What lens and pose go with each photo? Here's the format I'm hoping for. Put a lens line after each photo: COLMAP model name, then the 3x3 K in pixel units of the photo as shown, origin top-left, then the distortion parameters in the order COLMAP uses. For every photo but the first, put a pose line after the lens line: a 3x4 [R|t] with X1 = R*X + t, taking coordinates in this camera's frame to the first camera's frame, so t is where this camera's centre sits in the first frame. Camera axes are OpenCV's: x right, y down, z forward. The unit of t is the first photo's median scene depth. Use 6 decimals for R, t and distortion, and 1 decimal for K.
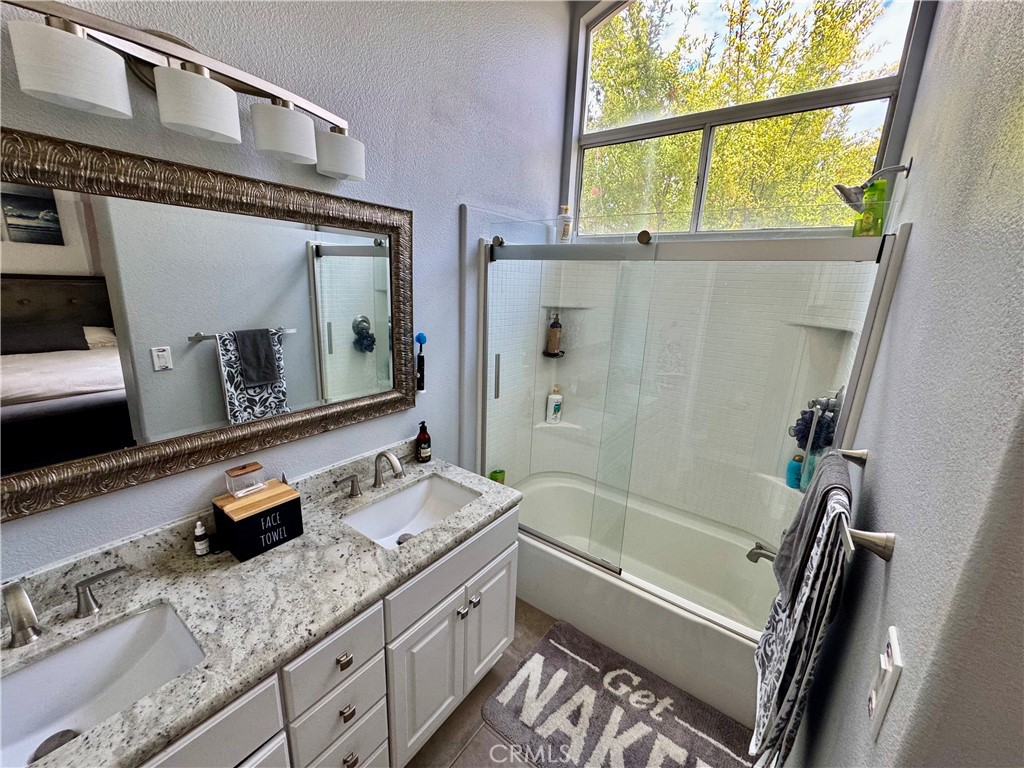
lens RADIAL K [[407.3, 0, 514.4], [0, 407.3, 383.7], [0, 0, 1]] dist [-0.001762, -0.000085]
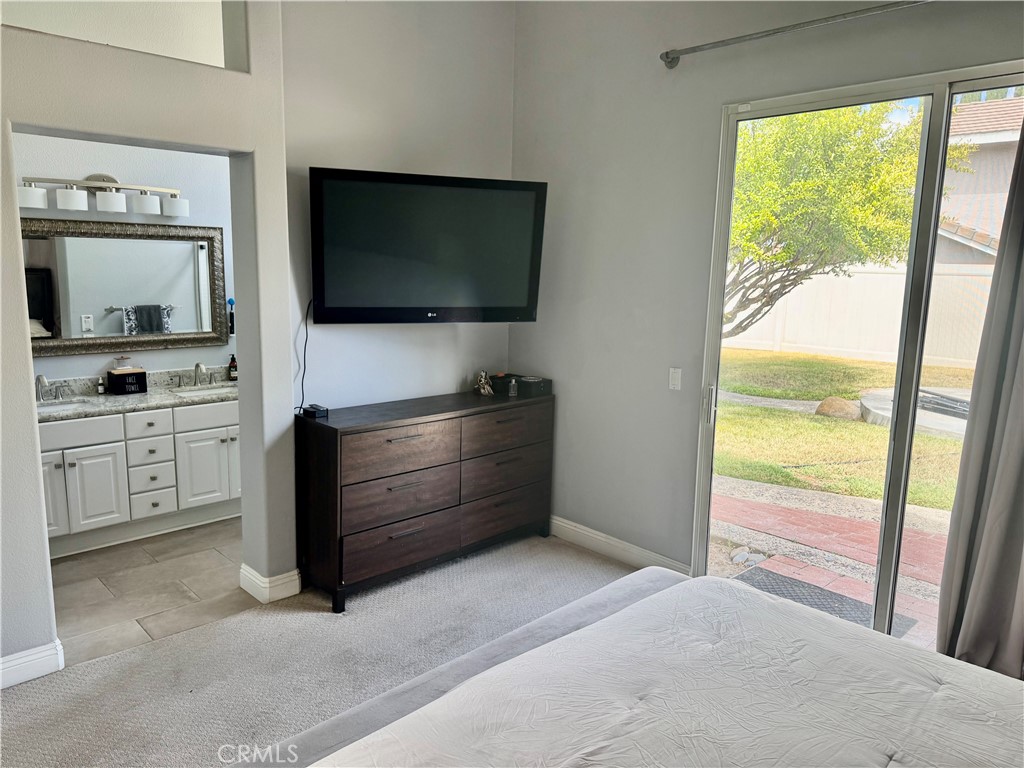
lens RADIAL K [[720.9, 0, 514.9], [0, 720.9, 385.7], [0, 0, 1]] dist [0.005040, -0.004670]
pose [[0.986240, 0.007807, -0.165137, 1.573963], [-0.021280, 0.996570, -0.079976, 0.495195], [0.163946, 0.082390, 0.983023, -1.866846]]
